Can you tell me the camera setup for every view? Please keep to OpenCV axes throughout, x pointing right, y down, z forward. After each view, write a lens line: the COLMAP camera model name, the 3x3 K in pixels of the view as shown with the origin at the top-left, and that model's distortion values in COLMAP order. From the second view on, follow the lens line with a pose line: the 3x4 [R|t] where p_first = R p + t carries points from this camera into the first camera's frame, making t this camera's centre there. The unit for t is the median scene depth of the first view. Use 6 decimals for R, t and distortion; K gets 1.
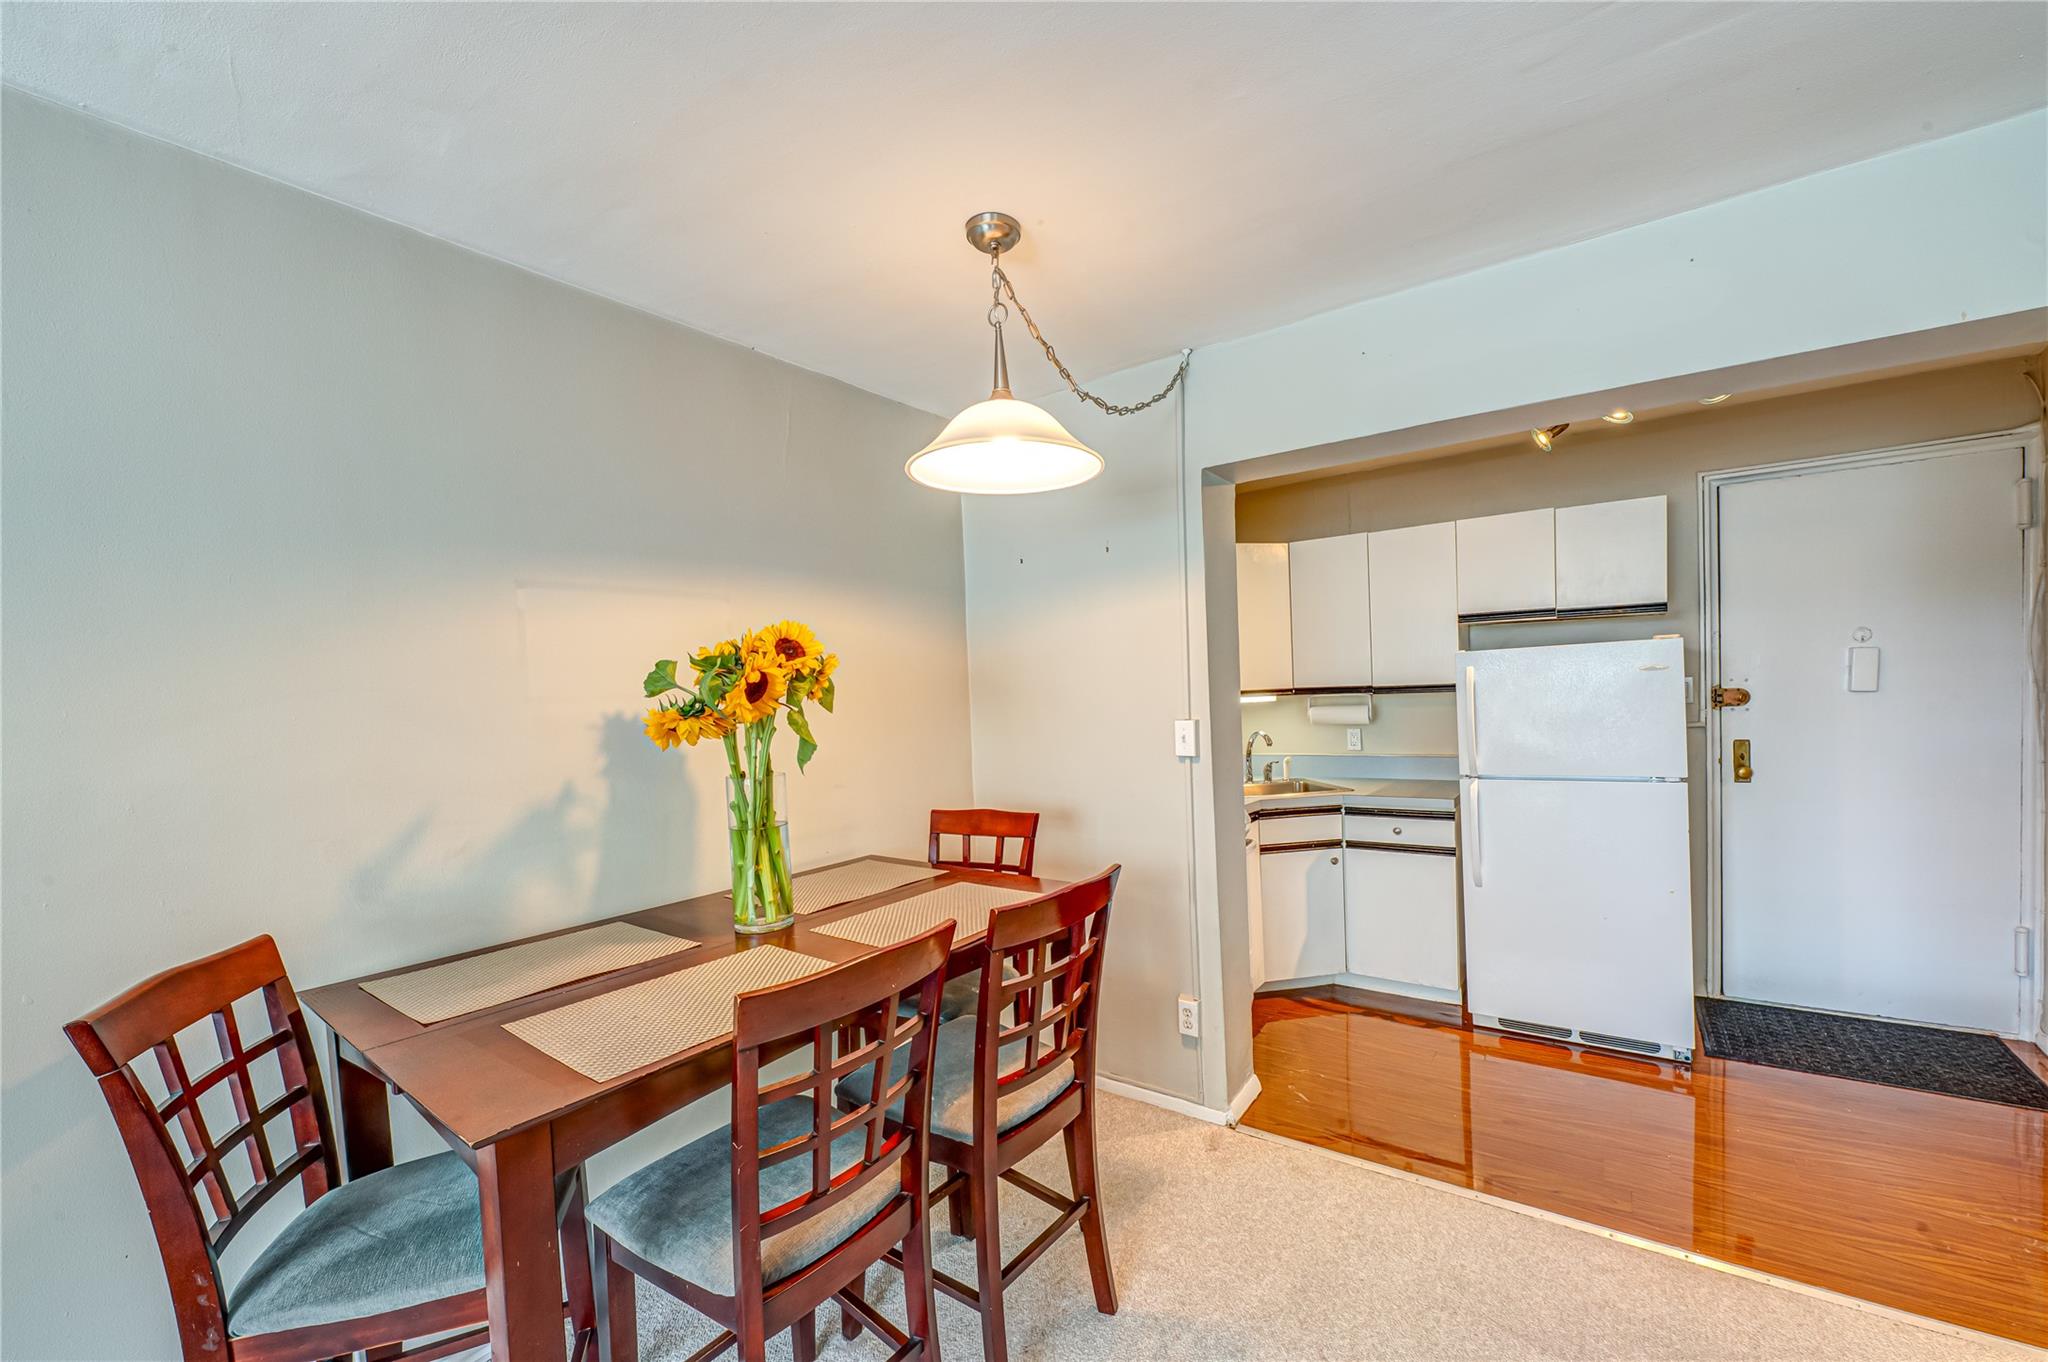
lens RADIAL K [[807.5, 0, 1083.7], [0, 807.5, 711.5], [0, 0, 1]] dist [-0.002692, -0.002452]
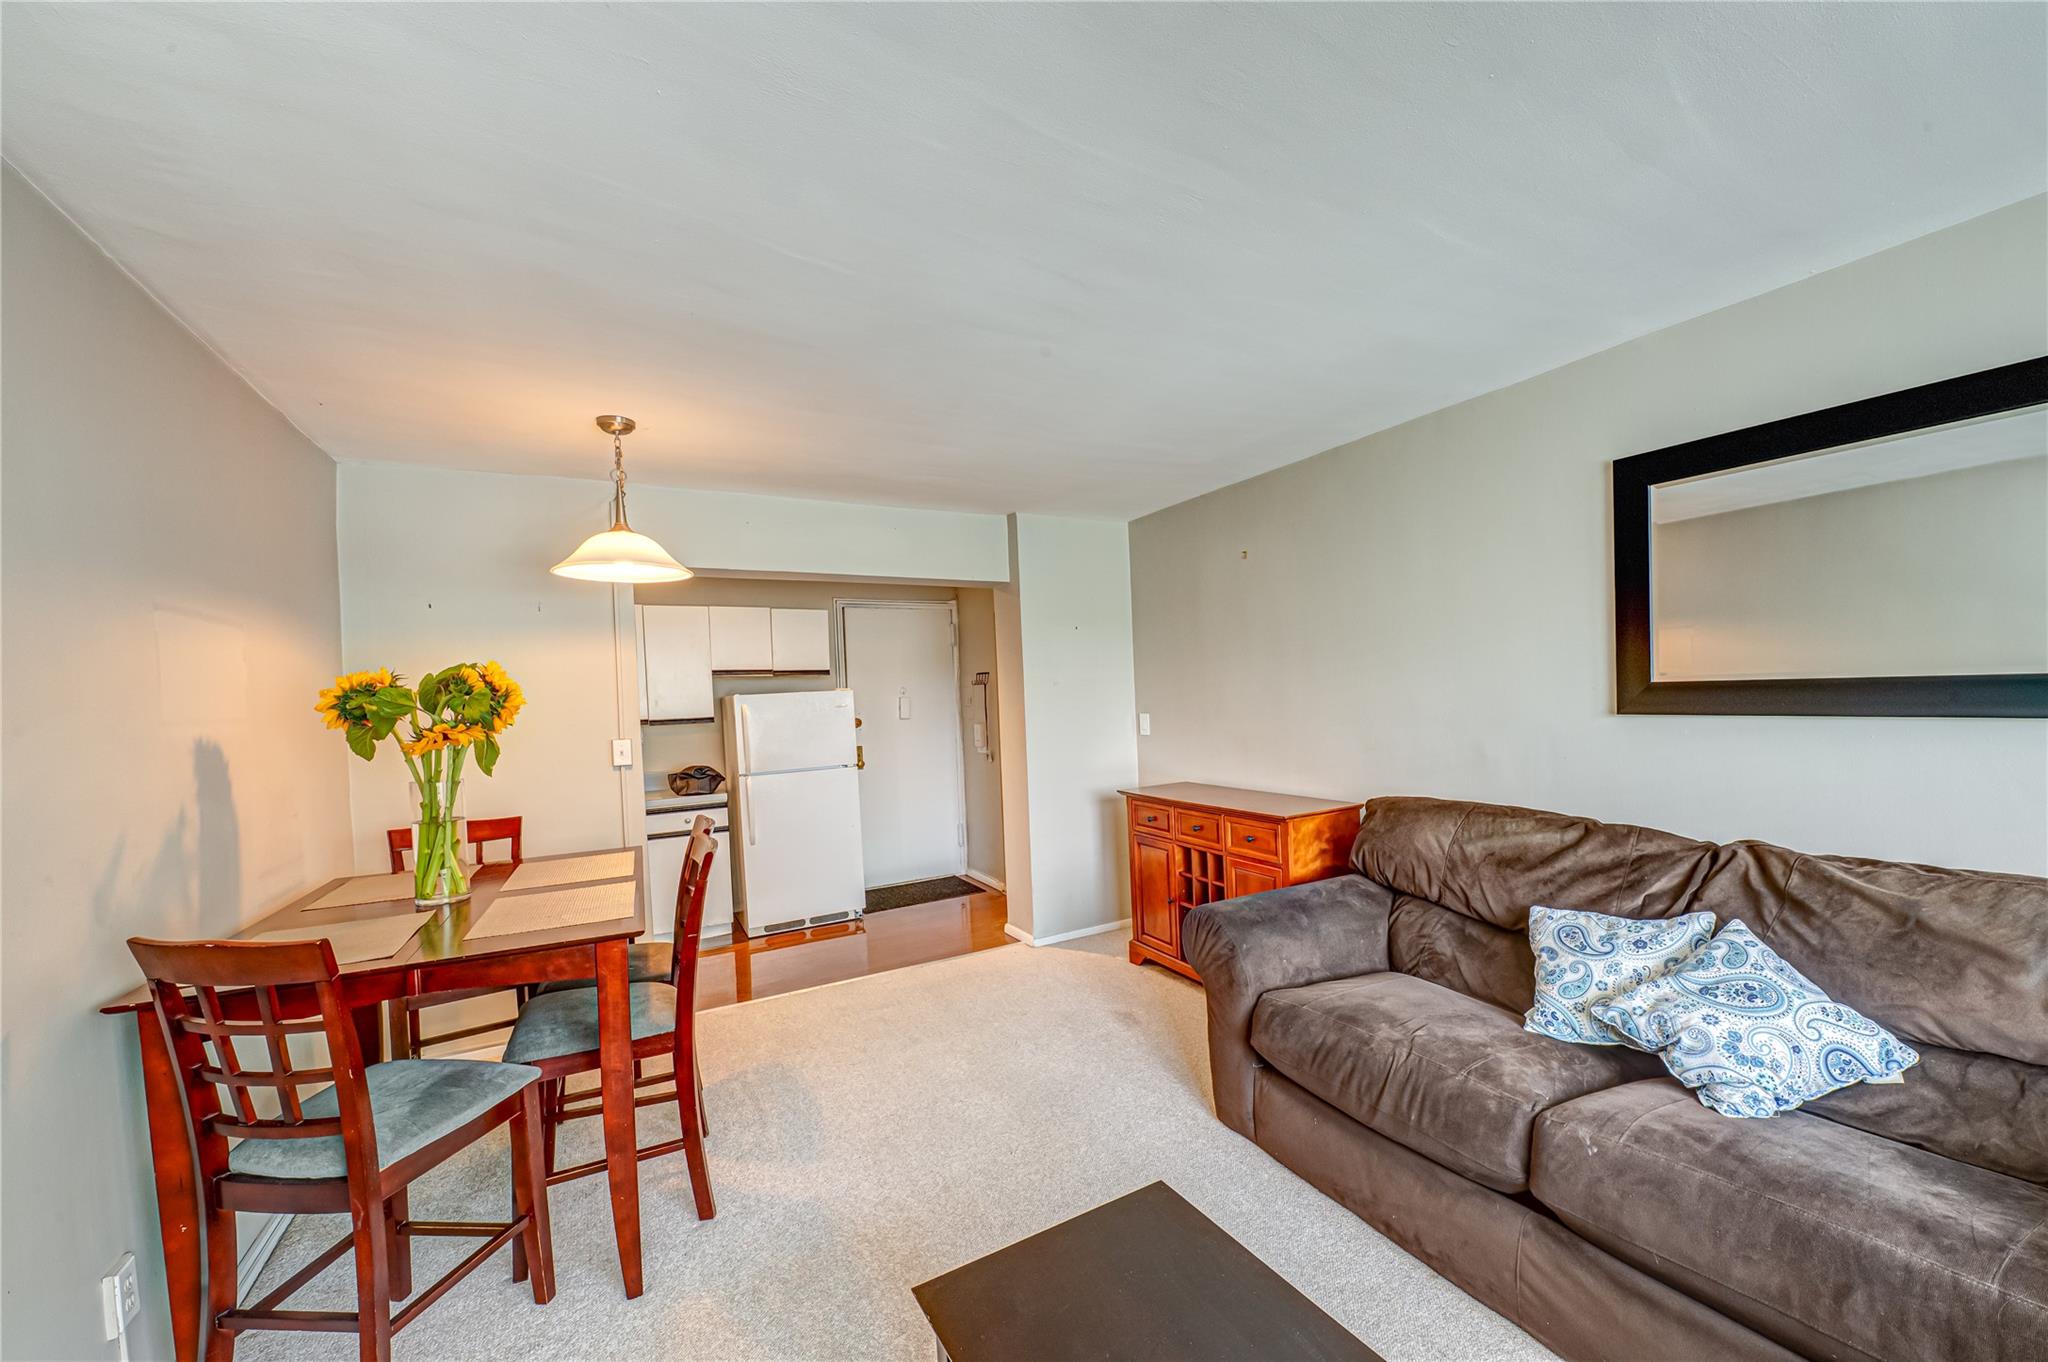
lens RADIAL K [[807.5, 0, 1083.7], [0, 807.5, 711.5], [0, 0, 1]] dist [-0.002692, -0.002452]
pose [[0.428006, 0.002799, 0.903771, -0.671172], [0.050518, 0.998358, -0.027017, 0.033720], [-0.902363, 0.057220, 0.427162, -0.273664]]
